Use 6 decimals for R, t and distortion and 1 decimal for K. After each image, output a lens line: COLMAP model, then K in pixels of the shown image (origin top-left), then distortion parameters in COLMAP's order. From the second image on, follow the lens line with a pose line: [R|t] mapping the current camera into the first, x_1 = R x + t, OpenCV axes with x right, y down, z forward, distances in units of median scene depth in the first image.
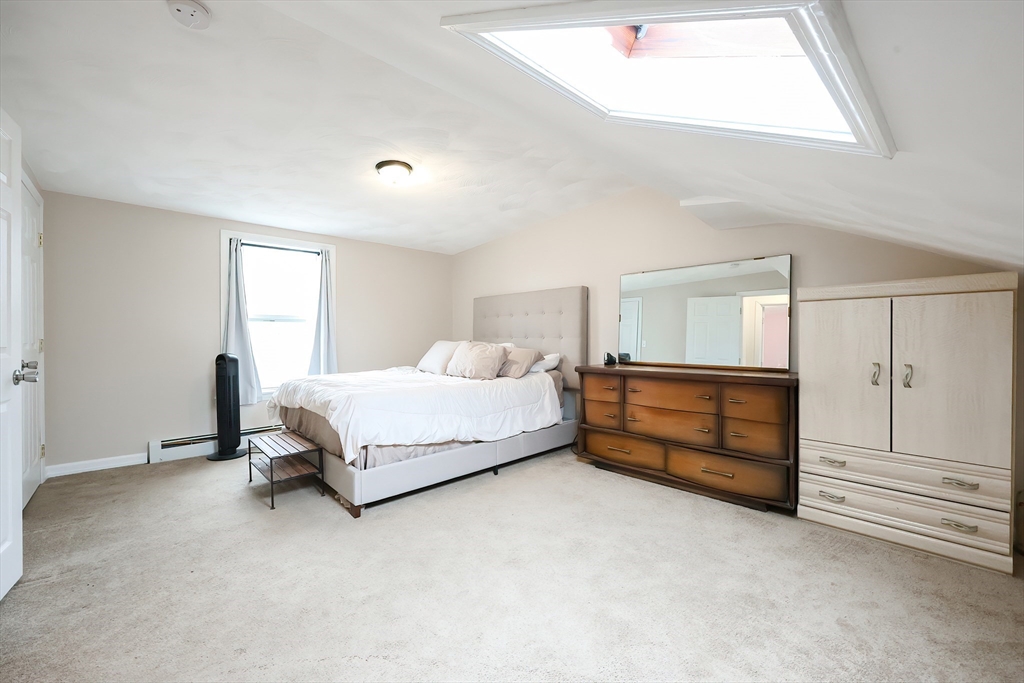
lens RADIAL K [[417.4, 0, 509.6], [0, 417.4, 347.0], [0, 0, 1]] dist [-0.002610, -0.000425]
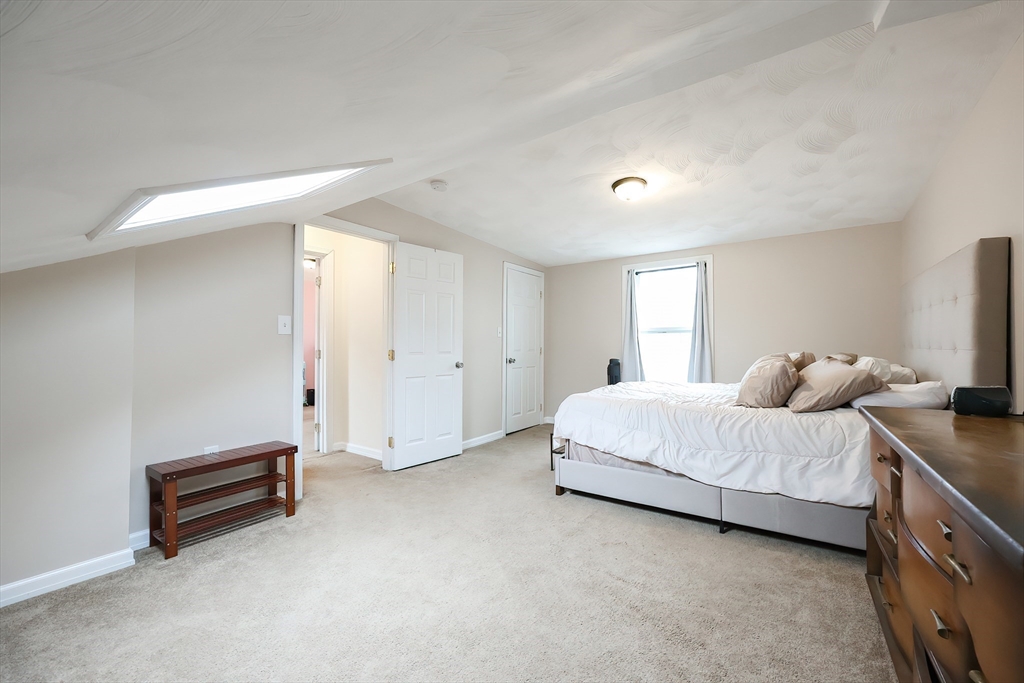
lens RADIAL K [[407.1, 0, 512.0], [0, 407.1, 341.5], [0, 0, 1]] dist [-0.000384, -0.000059]
pose [[0.205467, -0.008065, -0.978631, 0.592586], [-0.021161, 0.999696, -0.012682, -0.018674], [0.978435, 0.023315, 0.205234, 0.467003]]
